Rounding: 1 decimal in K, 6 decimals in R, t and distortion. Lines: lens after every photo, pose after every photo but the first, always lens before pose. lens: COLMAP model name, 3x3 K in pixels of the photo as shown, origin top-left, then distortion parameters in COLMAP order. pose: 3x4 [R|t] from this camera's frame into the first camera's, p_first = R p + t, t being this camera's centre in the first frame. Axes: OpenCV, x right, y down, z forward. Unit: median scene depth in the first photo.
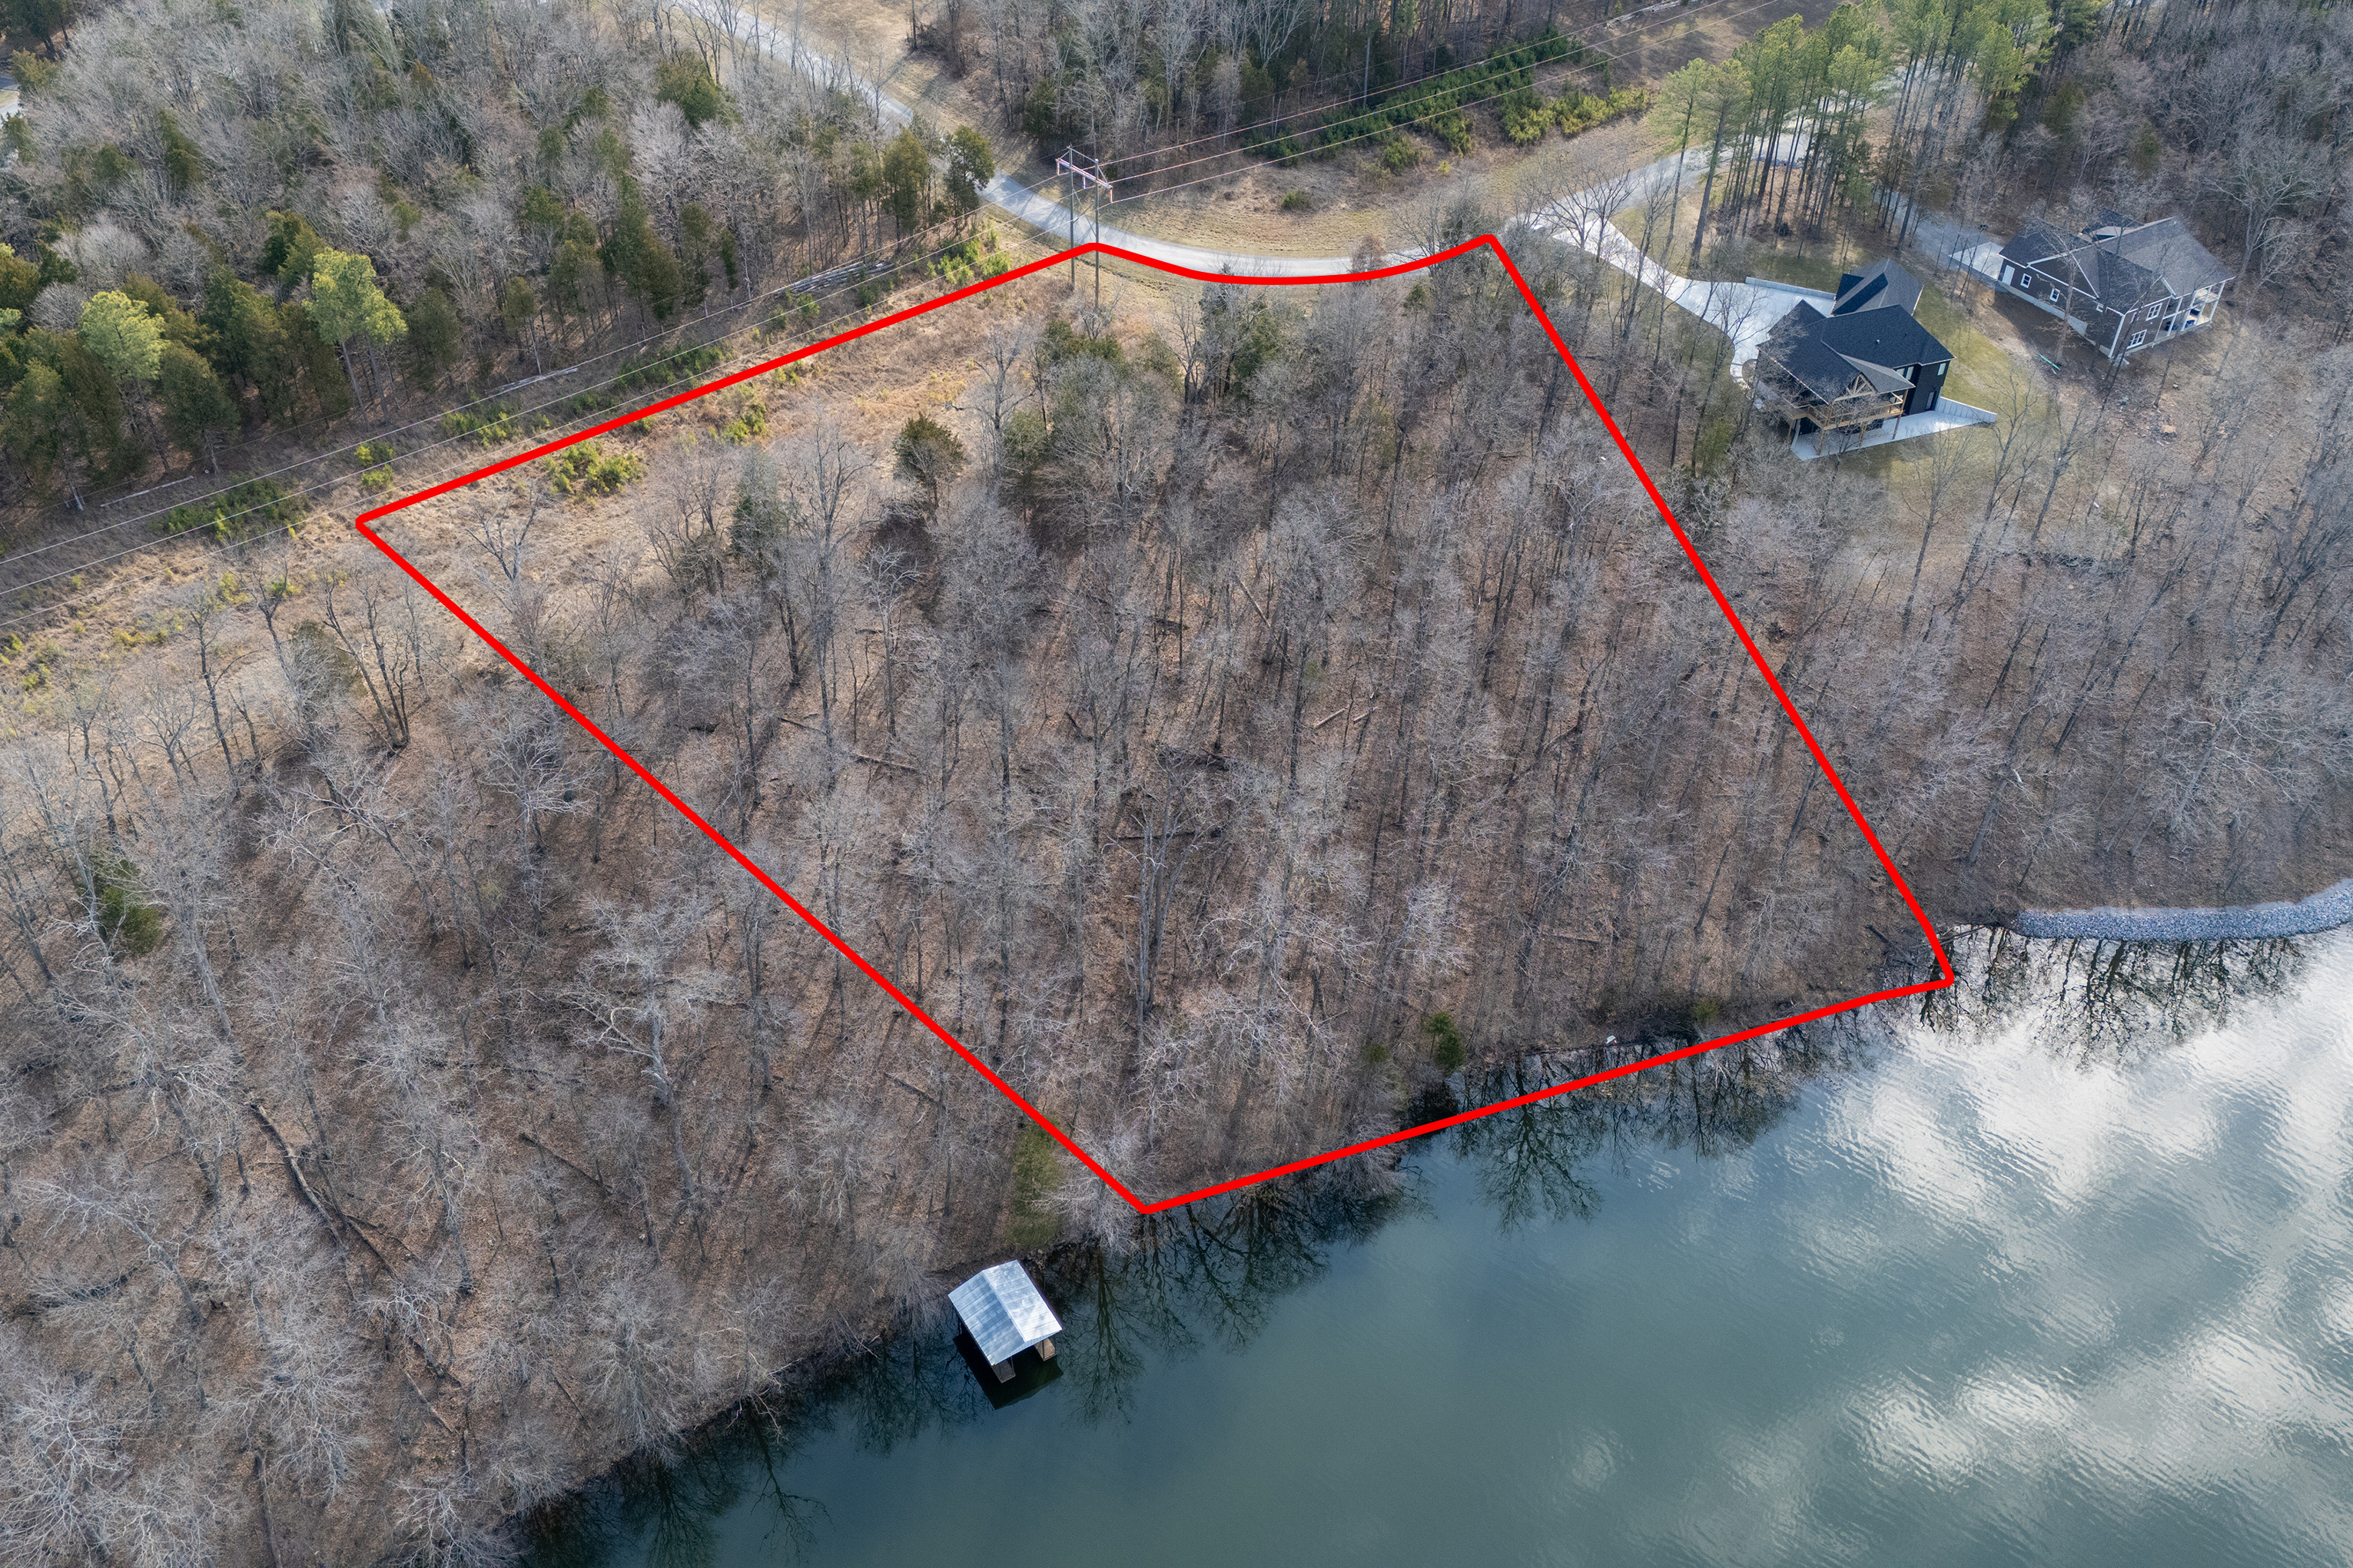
lens RADIAL K [[1761.0, 0, 1176.5], [0, 1761.0, 784.0], [0, 0, 1]] dist [0.042595, -0.000561]
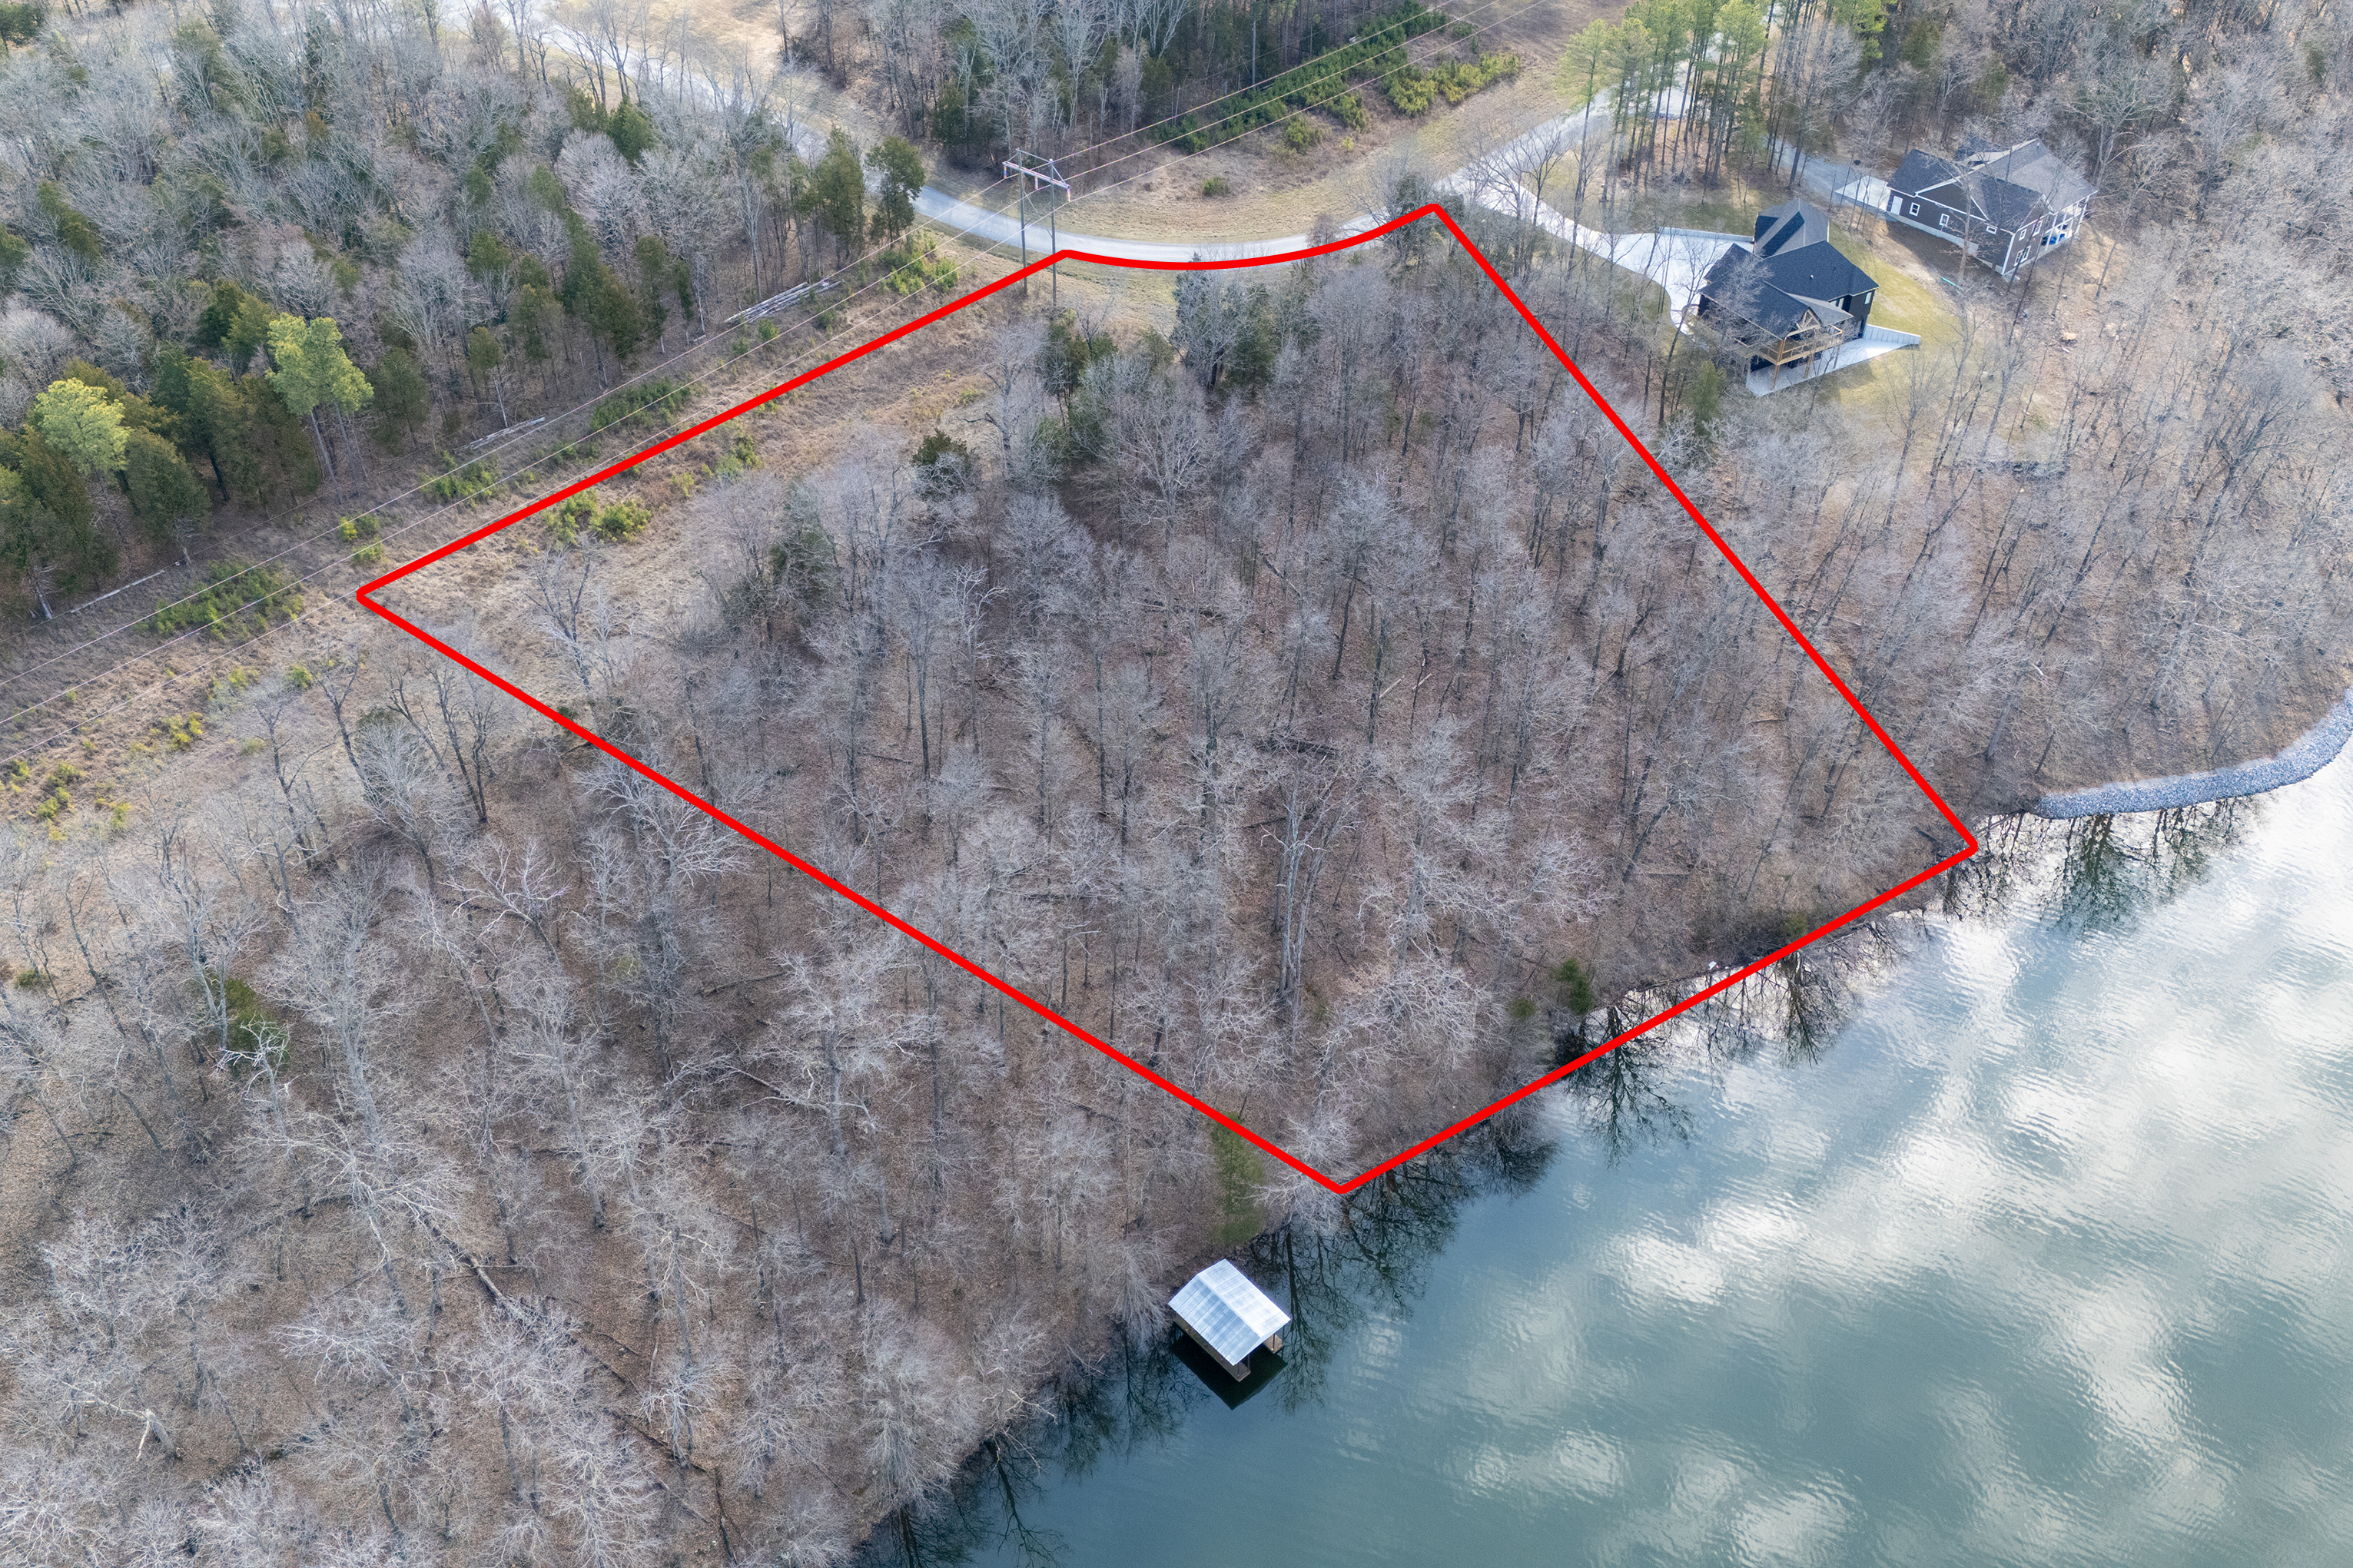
lens RADIAL K [[1761.0, 0, 1176.5], [0, 1761.0, 784.0], [0, 0, 1]] dist [0.042595, -0.000561]
pose [[0.984545, -0.119687, 0.127851, -0.150192], [0.119111, 0.992806, 0.012171, -0.009147], [-0.128388, 0.003246, 0.991719, 0.008084]]
